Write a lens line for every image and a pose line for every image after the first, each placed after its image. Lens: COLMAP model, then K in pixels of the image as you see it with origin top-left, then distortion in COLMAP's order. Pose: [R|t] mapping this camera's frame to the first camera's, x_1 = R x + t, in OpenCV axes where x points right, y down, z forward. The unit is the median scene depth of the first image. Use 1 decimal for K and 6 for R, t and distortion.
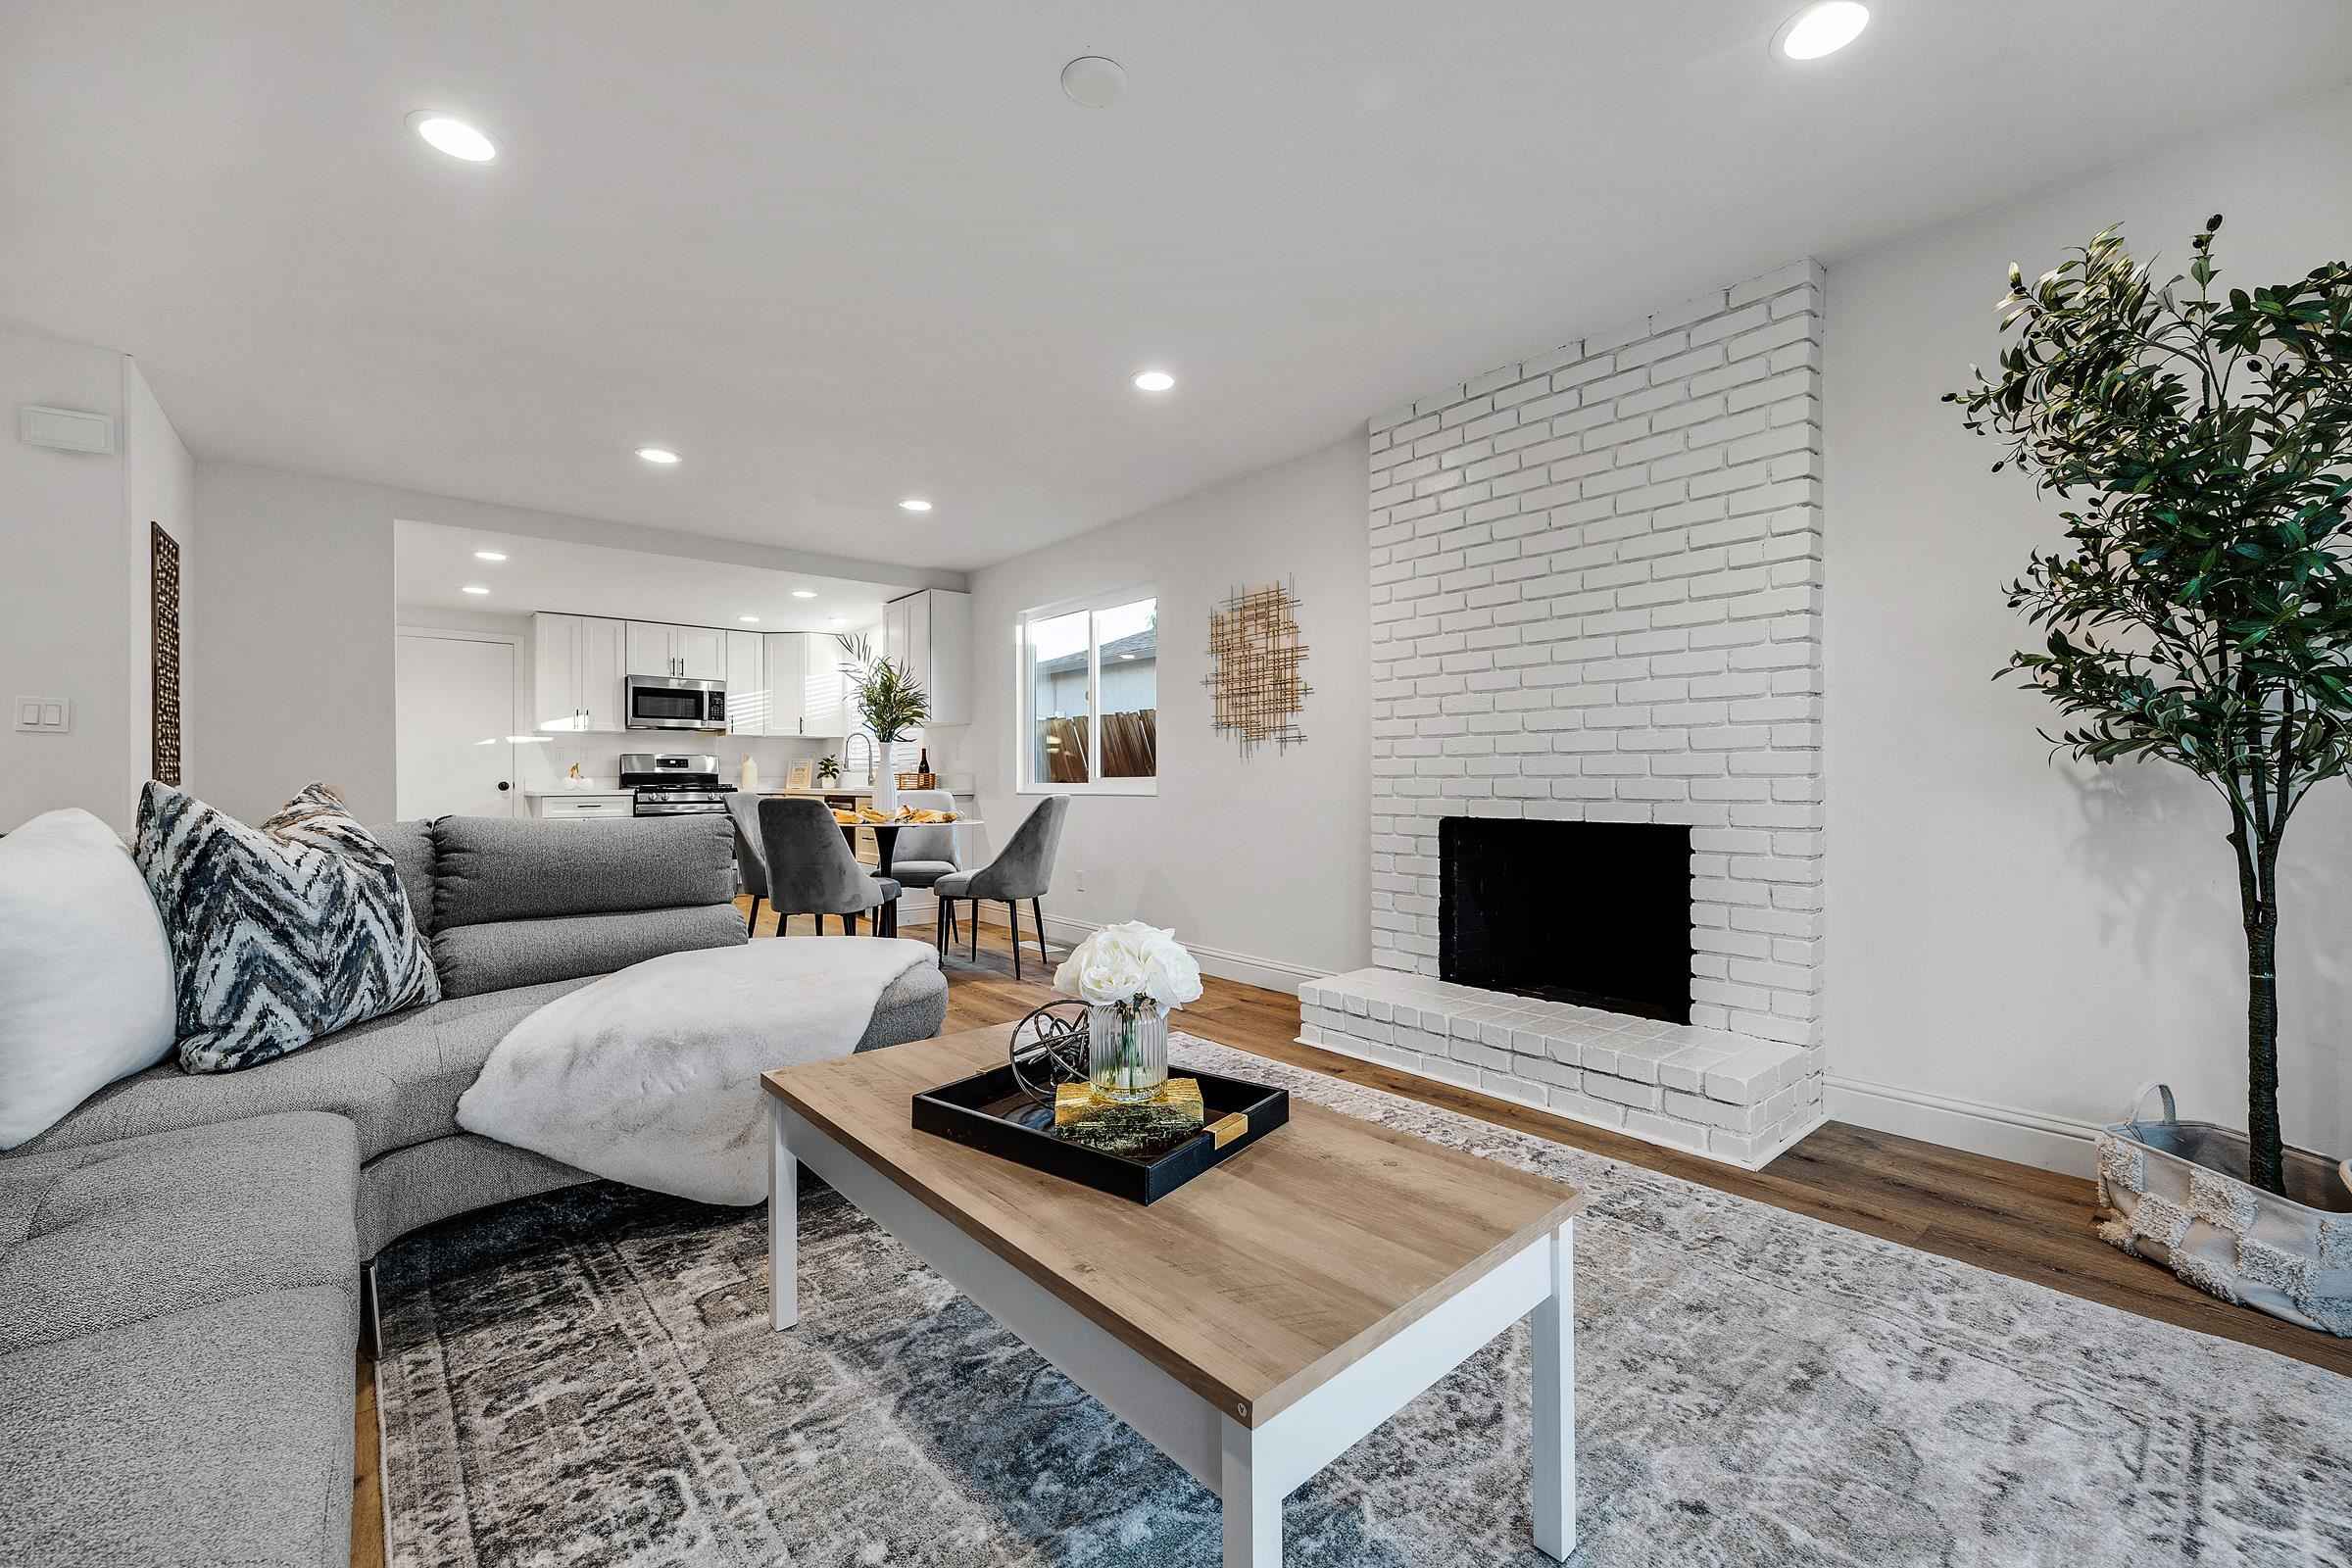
lens RADIAL K [[938.3, 0, 1174.6], [0, 938.3, 778.8], [0, 0, 1]] dist [-0.001914, -0.000105]
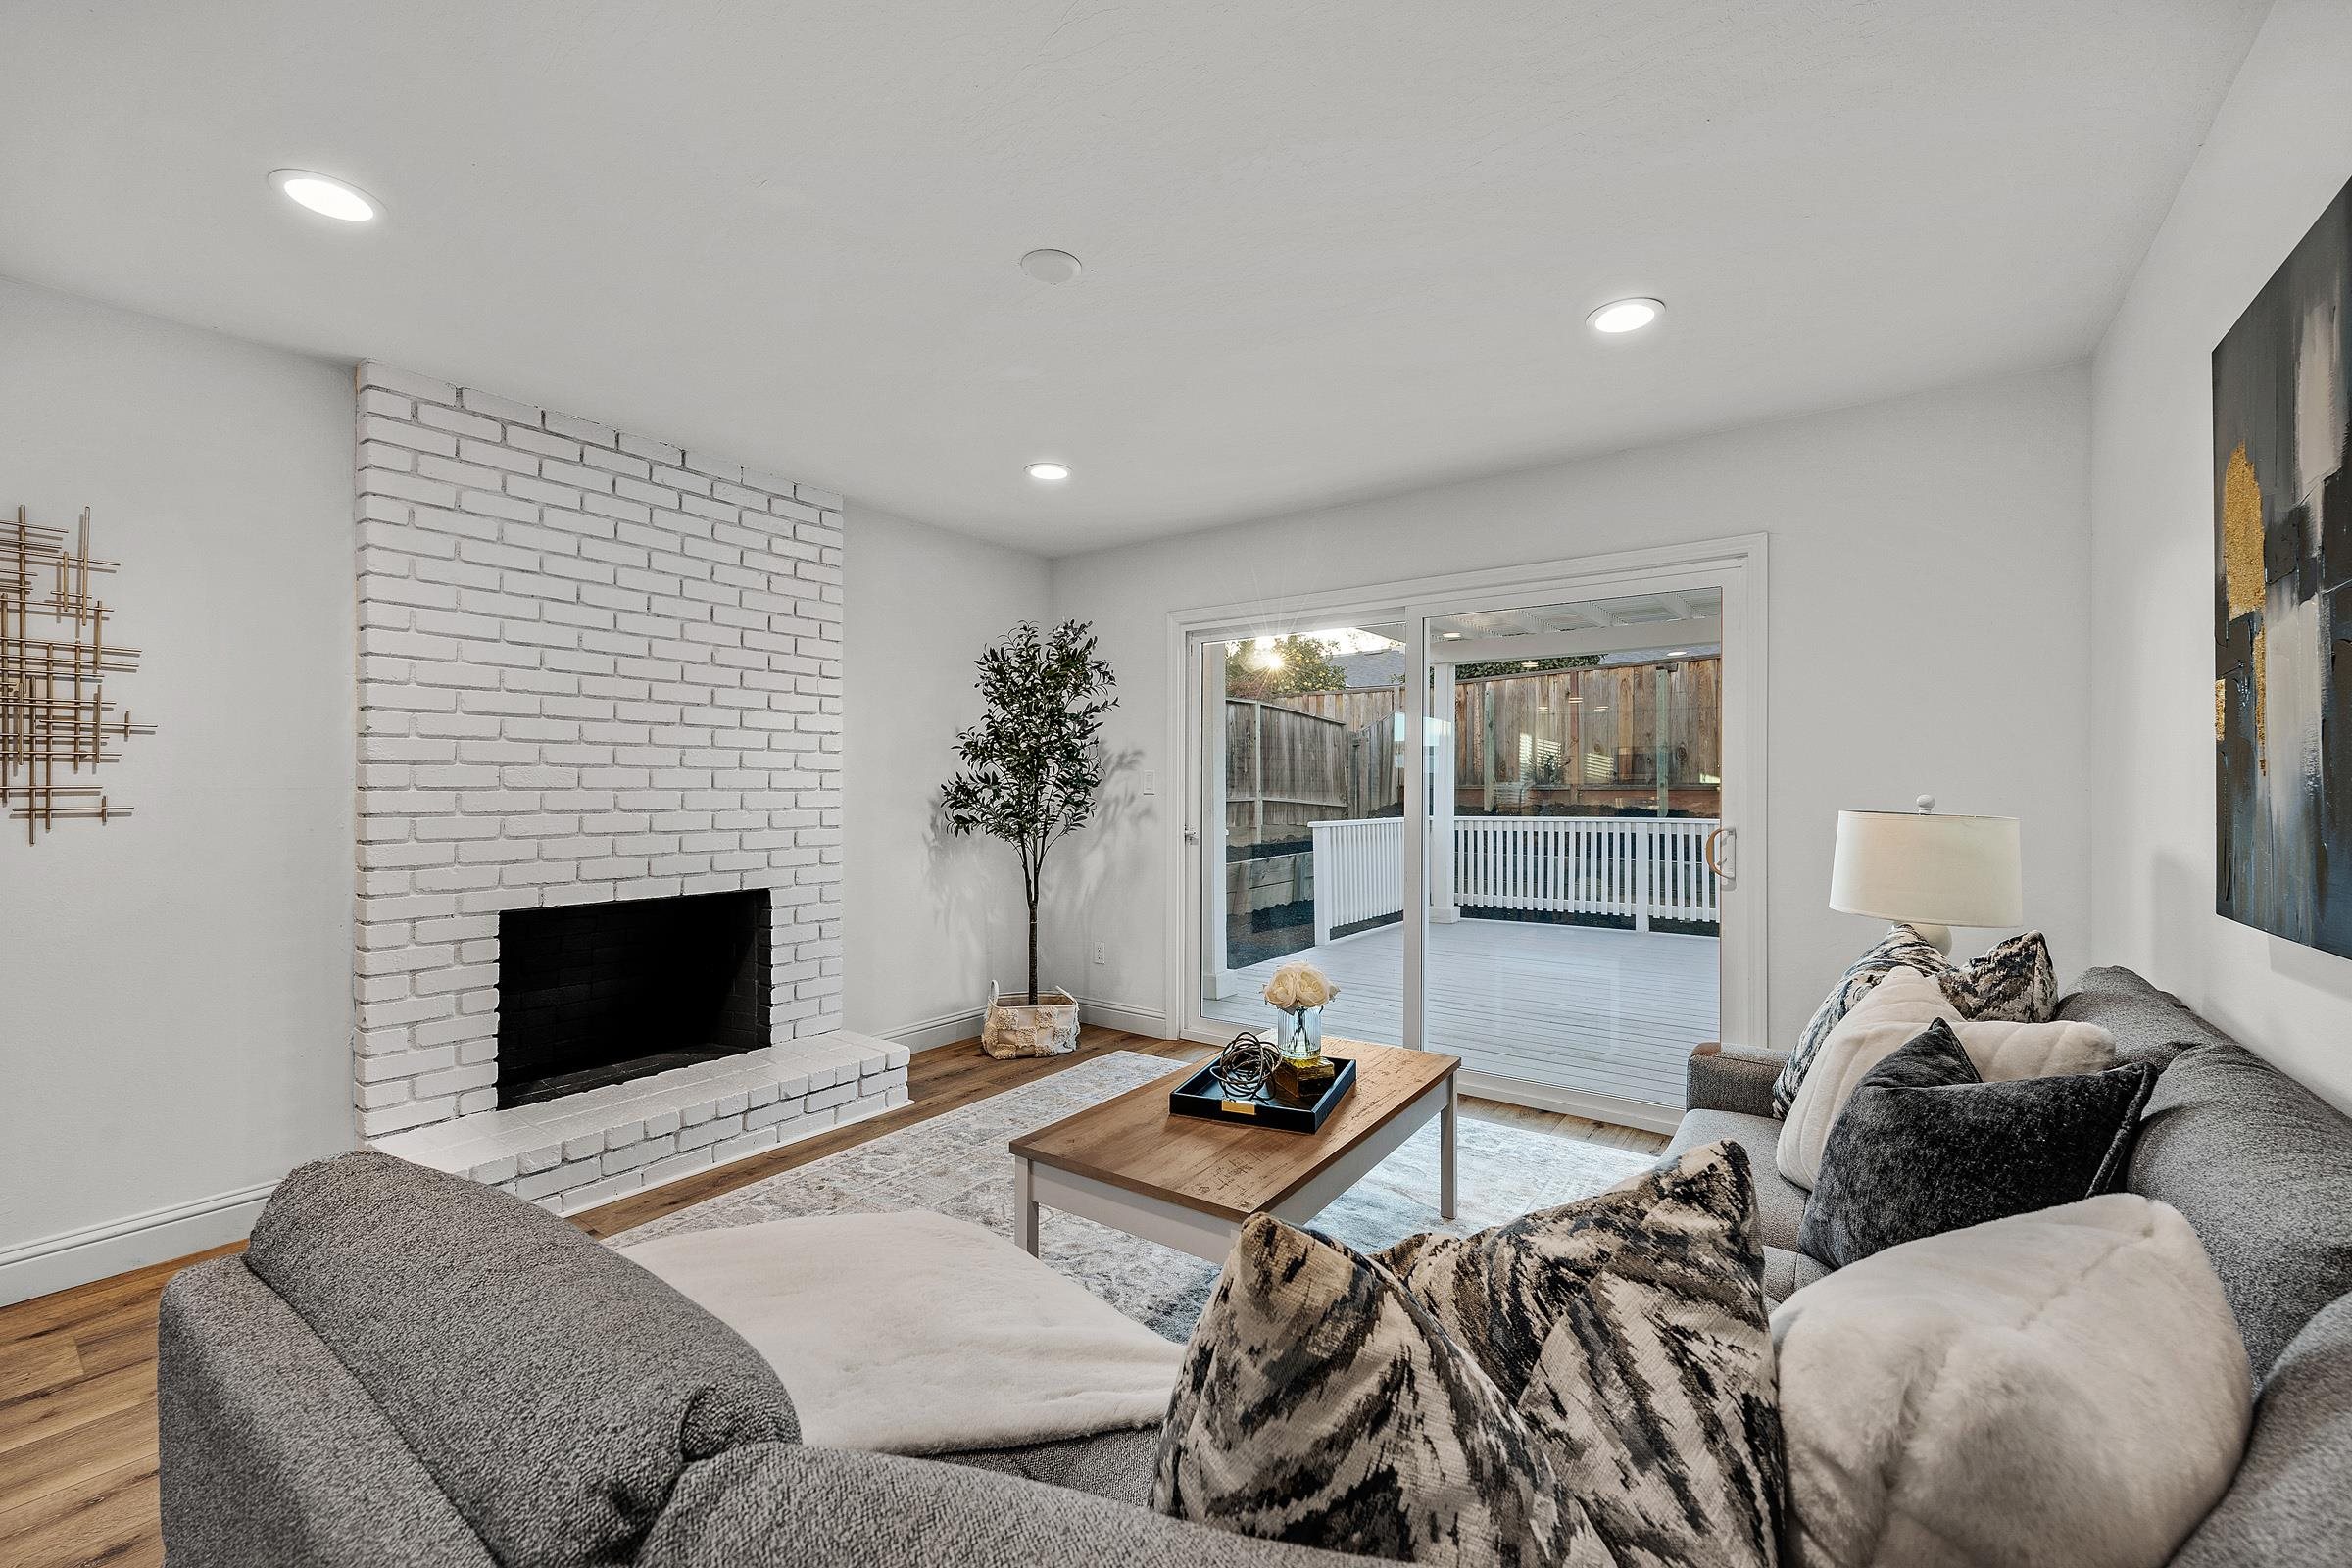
lens RADIAL K [[951.9, 0, 1180.5], [0, 951.9, 778.2], [0, 0, 1]] dist [0.001598, 0.000223]
pose [[-0.231193, 0.010119, 0.972855, -0.826416], [-0.001203, 0.999942, -0.010687, -0.084822], [-0.972907, -0.003641, -0.231168, 0.752895]]
